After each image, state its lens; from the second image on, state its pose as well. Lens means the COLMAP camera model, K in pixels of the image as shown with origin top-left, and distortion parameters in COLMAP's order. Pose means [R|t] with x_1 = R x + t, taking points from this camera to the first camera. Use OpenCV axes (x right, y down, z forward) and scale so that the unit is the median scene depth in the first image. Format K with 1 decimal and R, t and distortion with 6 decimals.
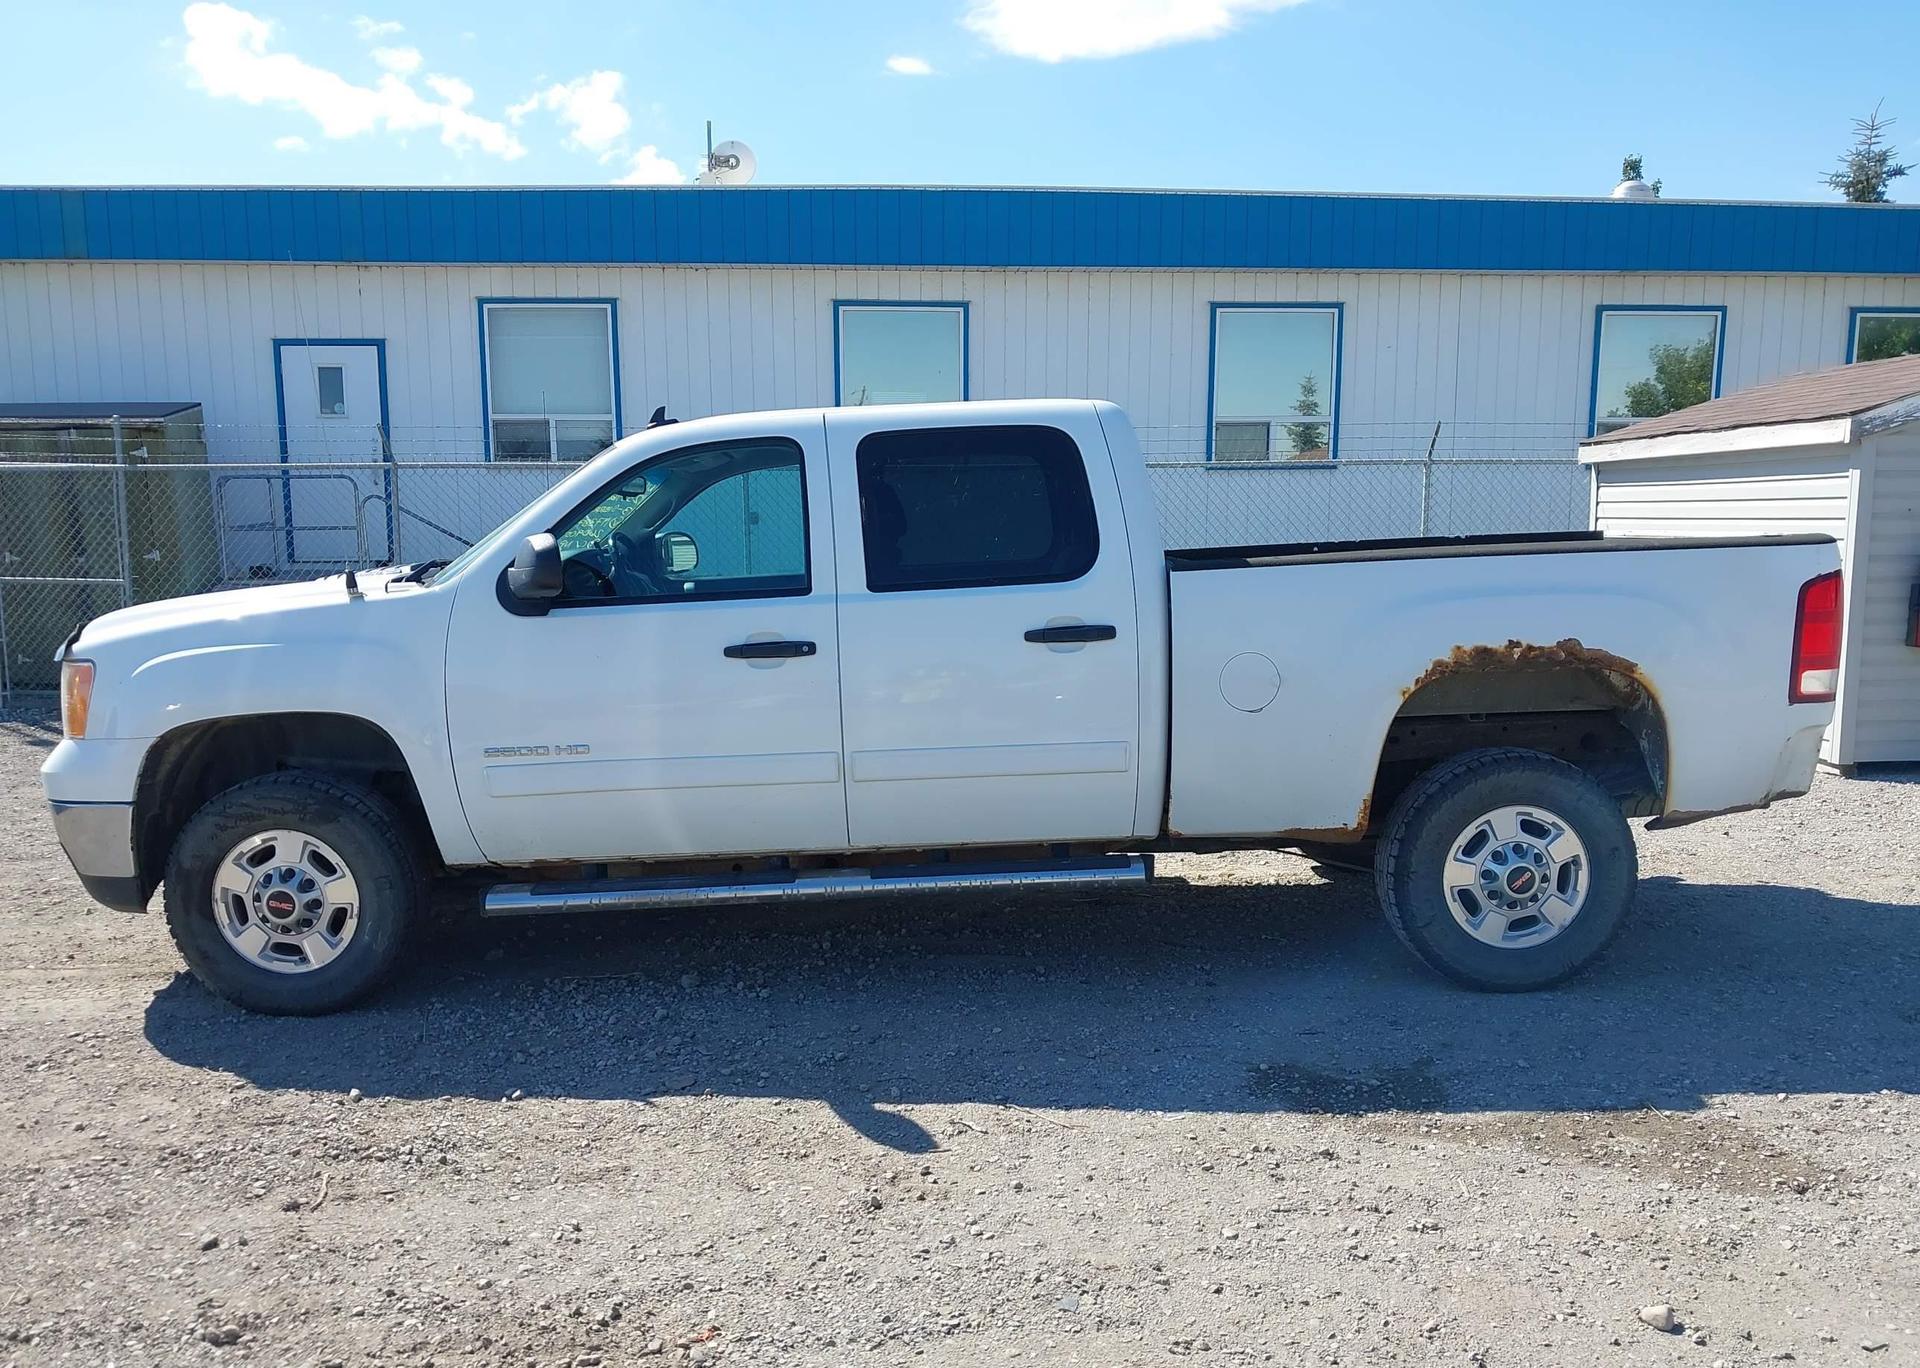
lens RADIAL K [[1526.0, 0, 956.2], [0, 1526.0, 692.8], [0, 0, 1]] dist [0.035387, -0.046640]
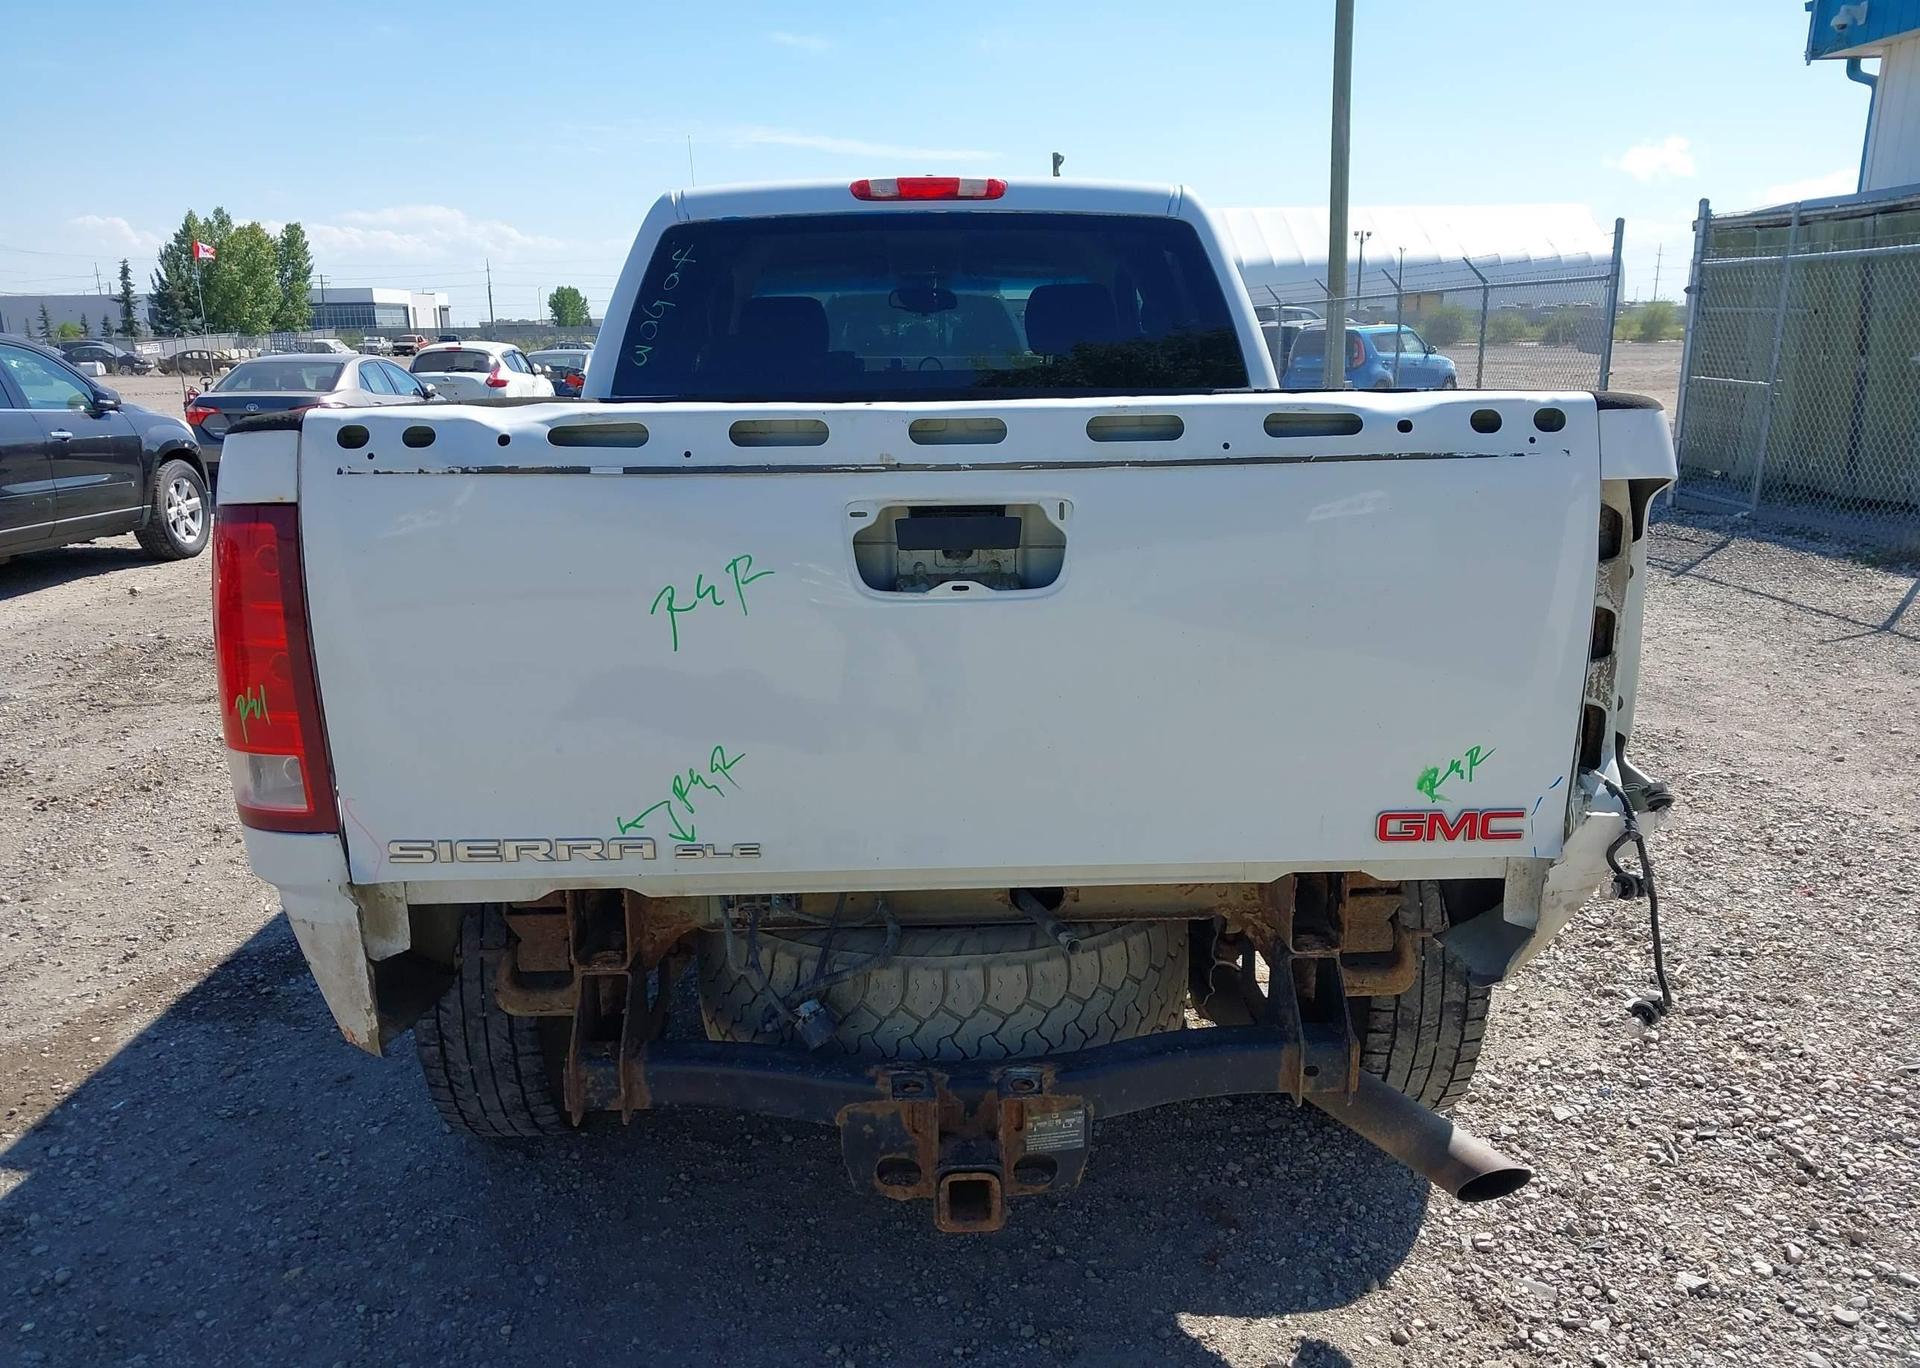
lens RADIAL K [[1526.0, 0, 968.2], [0, 1526.0, 702.4], [0, 0, 1]] dist [0.035387, -0.046640]
pose [[0.020624, 0.242981, -0.969812, 0.965801], [-0.098594, 0.965784, 0.239875, -0.144861], [0.994914, 0.090671, 0.043875, 1.171976]]
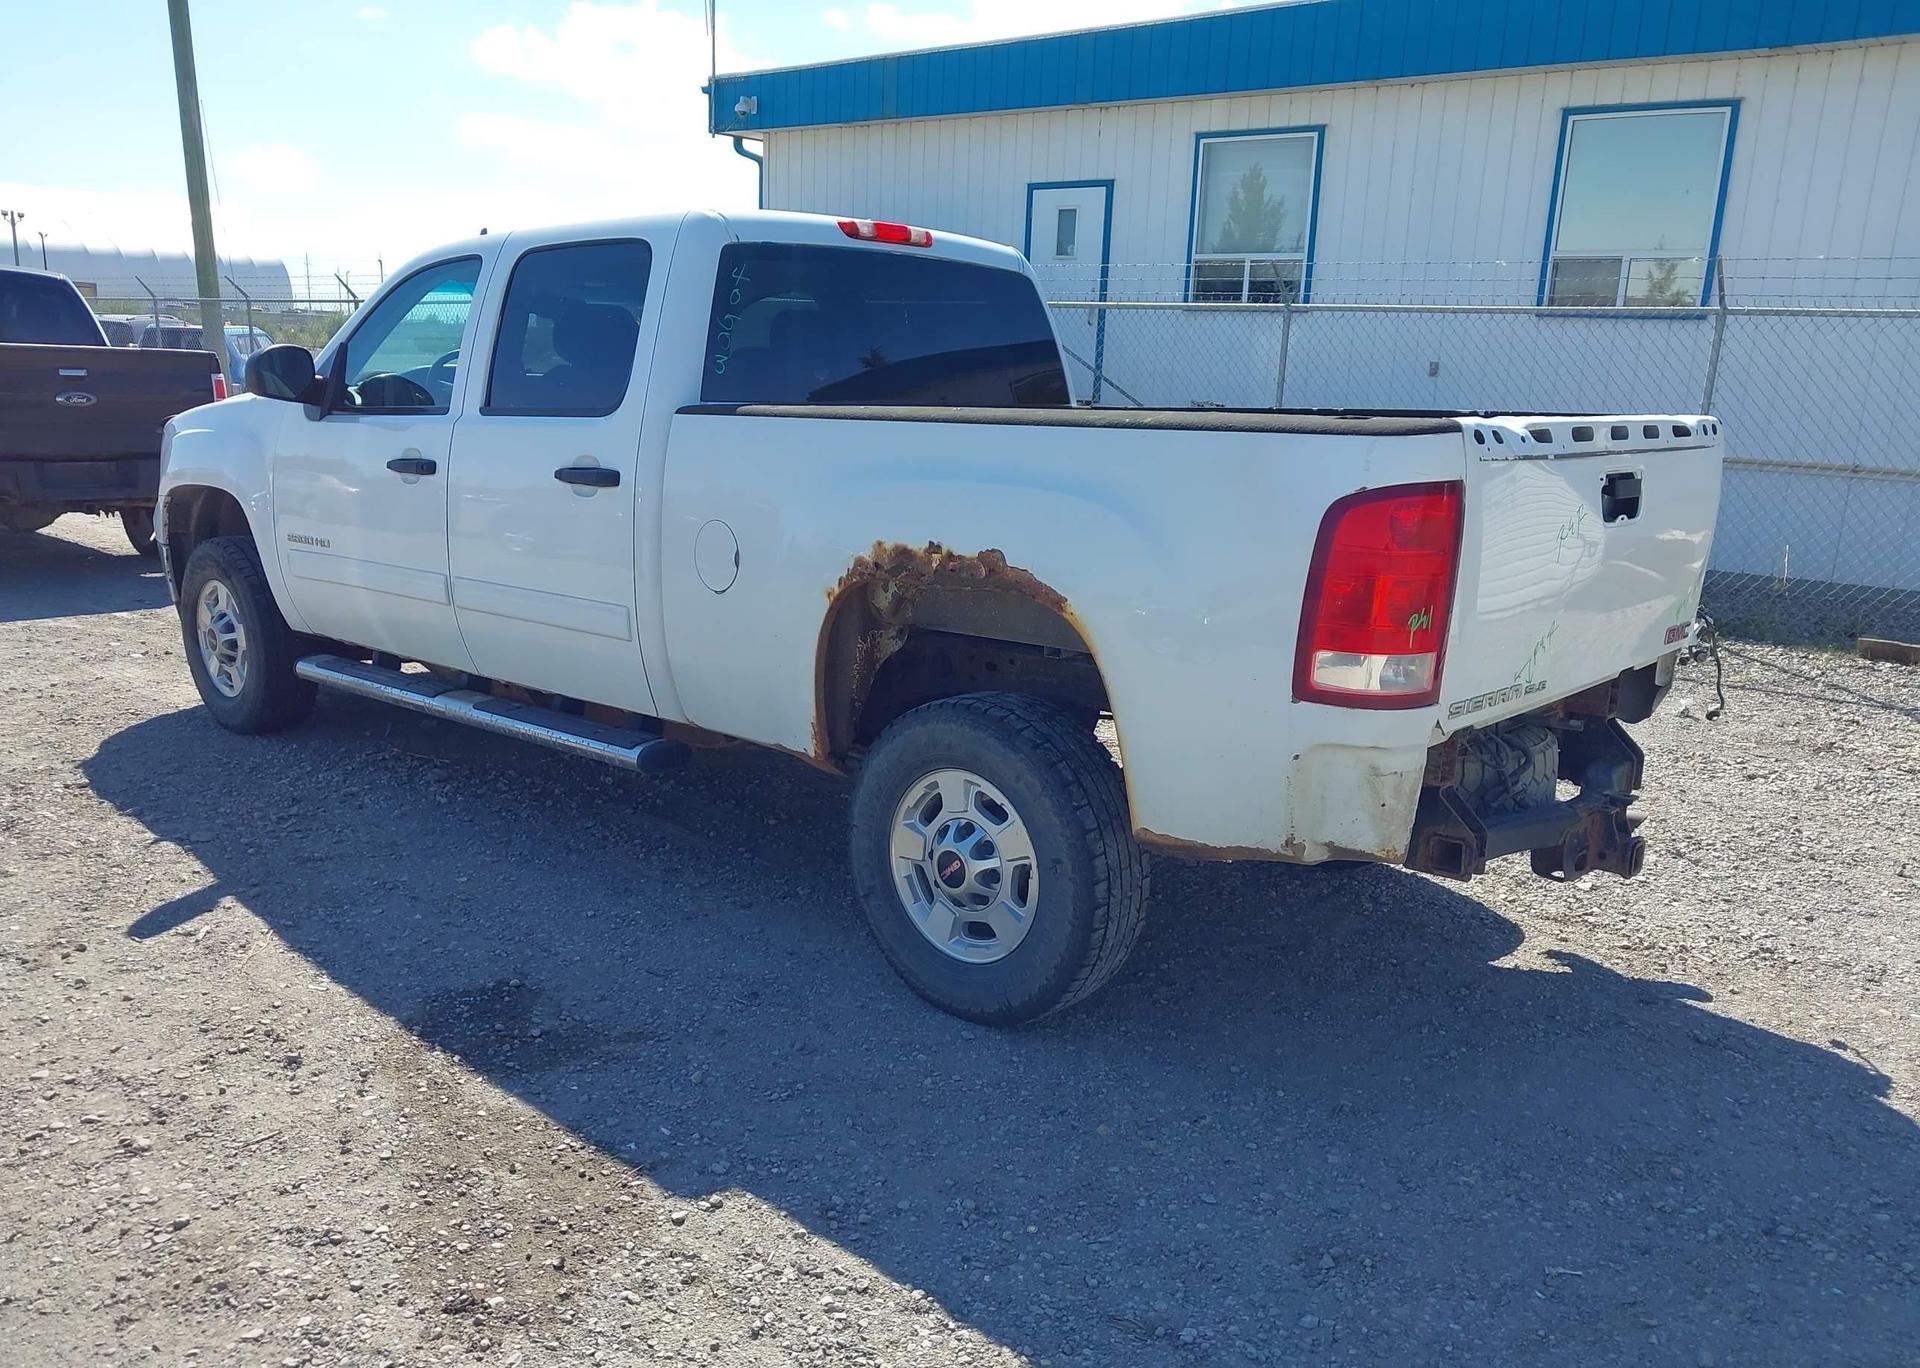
lens RADIAL K [[1526.0, 0, 961.6], [0, 1526.0, 690.6], [0, 0, 1]] dist [0.035387, -0.046640]
pose [[0.741267, 0.177884, -0.647209, 0.829080], [-0.117352, 0.983738, 0.135971, -0.063002], [0.660871, -0.024839, 0.750088, 0.453920]]
